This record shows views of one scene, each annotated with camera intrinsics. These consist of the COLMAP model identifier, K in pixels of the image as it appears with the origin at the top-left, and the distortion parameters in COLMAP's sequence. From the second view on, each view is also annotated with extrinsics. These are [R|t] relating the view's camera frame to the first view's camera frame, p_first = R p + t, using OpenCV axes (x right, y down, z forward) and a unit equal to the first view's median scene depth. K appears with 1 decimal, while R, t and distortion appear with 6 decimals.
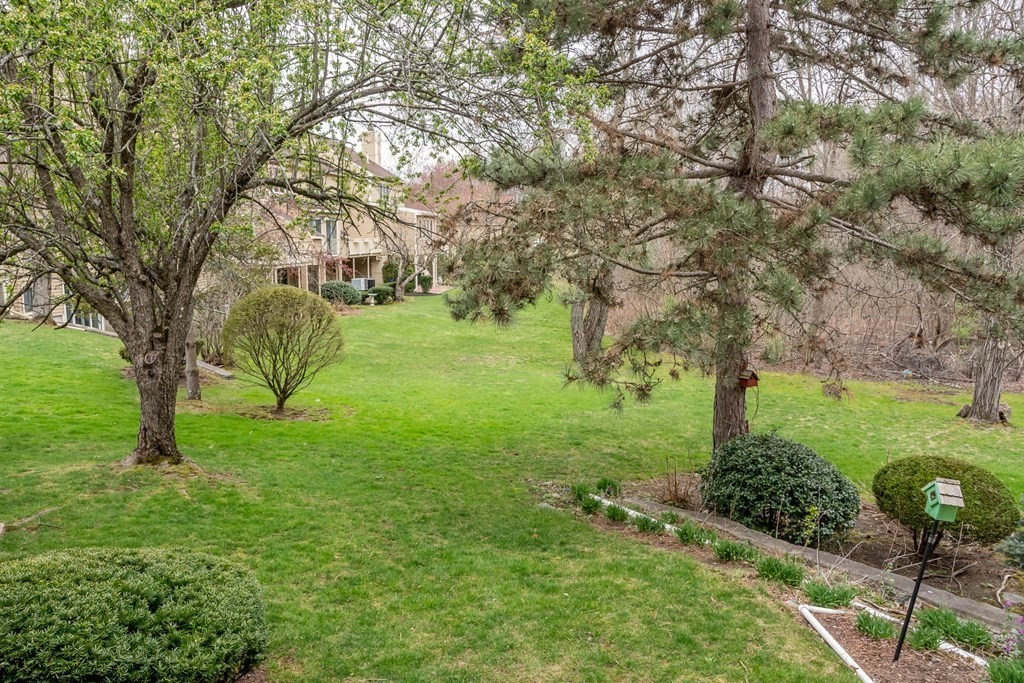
lens RADIAL K [[768.0, 0, 512.0], [0, 768.0, 341.5], [0, 0, 1]] dist [-0.085194, 0.003051]
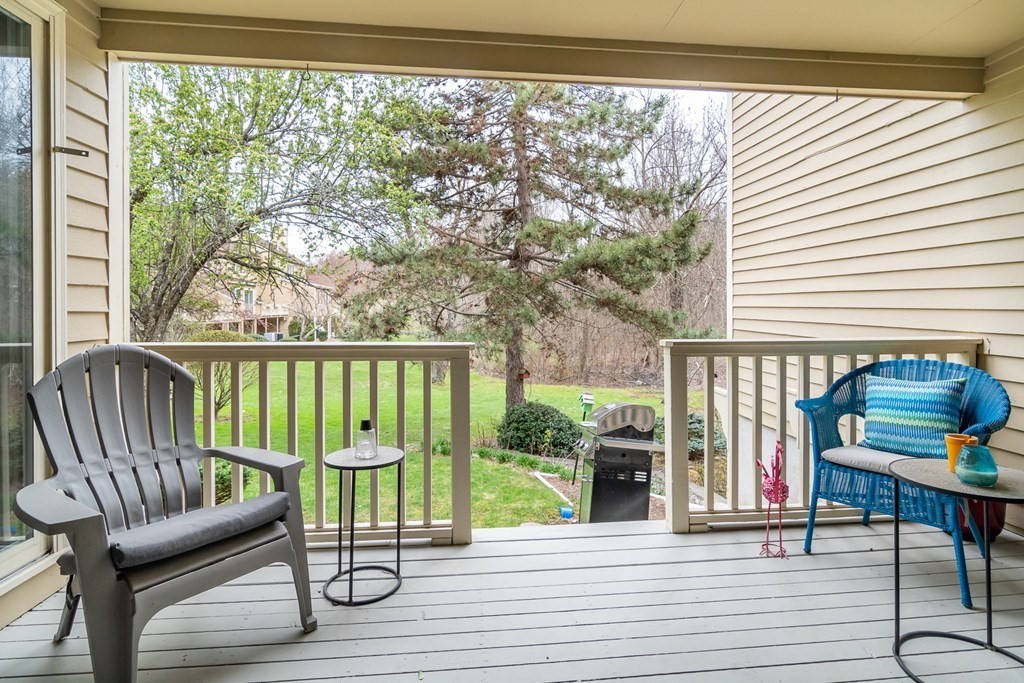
lens RADIAL K [[555.6, 0, 534.1], [0, 555.6, 306.5], [0, 0, 1]] dist [0.003115, -0.000153]
pose [[0.967148, -0.002910, 0.254198, 0.009995], [0.038023, 0.990342, -0.133332, 0.063486], [-0.251355, 0.138617, 0.957918, -0.231453]]
